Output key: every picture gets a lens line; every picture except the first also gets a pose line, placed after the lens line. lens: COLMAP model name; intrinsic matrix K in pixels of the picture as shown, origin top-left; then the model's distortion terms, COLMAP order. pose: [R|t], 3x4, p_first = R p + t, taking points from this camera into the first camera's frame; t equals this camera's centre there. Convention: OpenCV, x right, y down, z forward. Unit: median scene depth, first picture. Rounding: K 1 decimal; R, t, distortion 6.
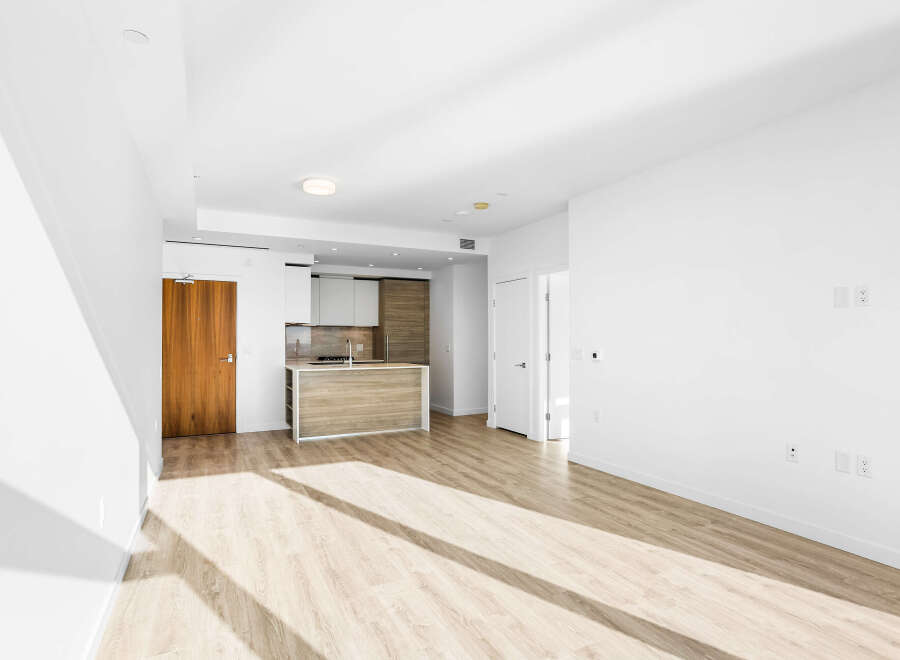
lens RADIAL K [[478.1, 0, 450.0], [0, 478.1, 330.0], [0, 0, 1]] dist [-0.059405, 0.000038]
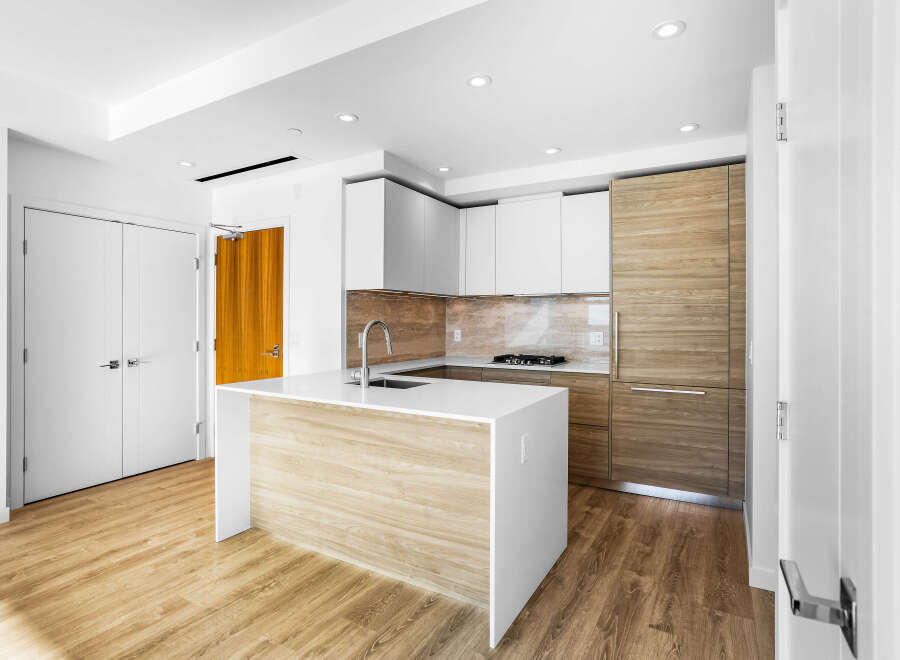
lens RADIAL K [[478.2, 0, 454.6], [0, 478.2, 320.7], [0, 0, 1]] dist [-0.059785, 0.030324]
pose [[0.549147, 0.004224, -0.835715, 0.171333], [0.011807, 0.999848, 0.012812, 0.013832], [0.835642, -0.016903, 0.549014, 0.809885]]
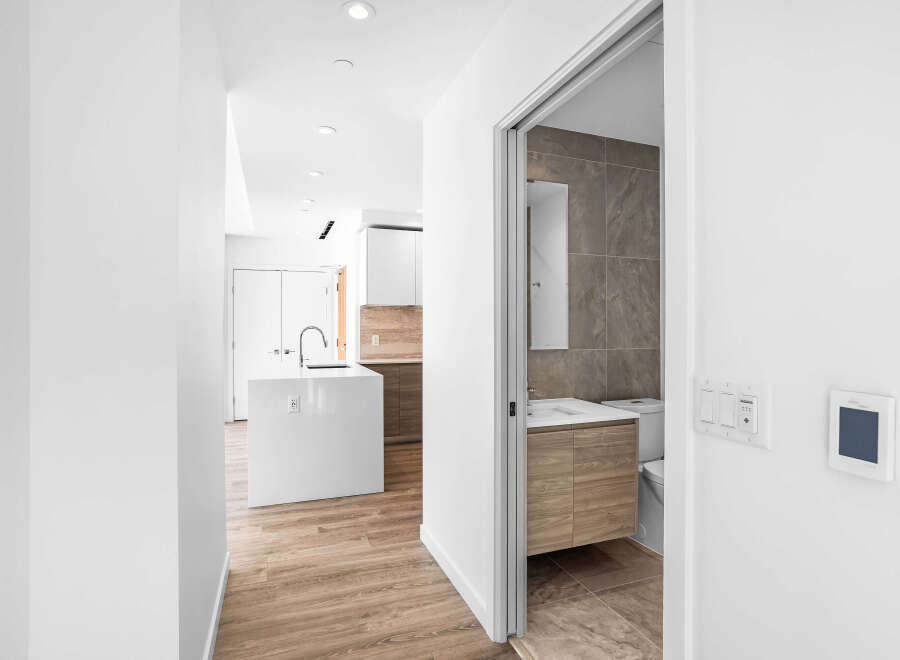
lens RADIAL K [[478.2, 0, 454.6], [0, 478.2, 320.7], [0, 0, 1]] dist [-0.059785, 0.030324]
pose [[-0.104099, -0.010216, -0.994514, 0.427468], [0.019584, 0.999732, -0.012319, 0.022031], [0.994374, -0.020759, -0.103871, 1.245546]]
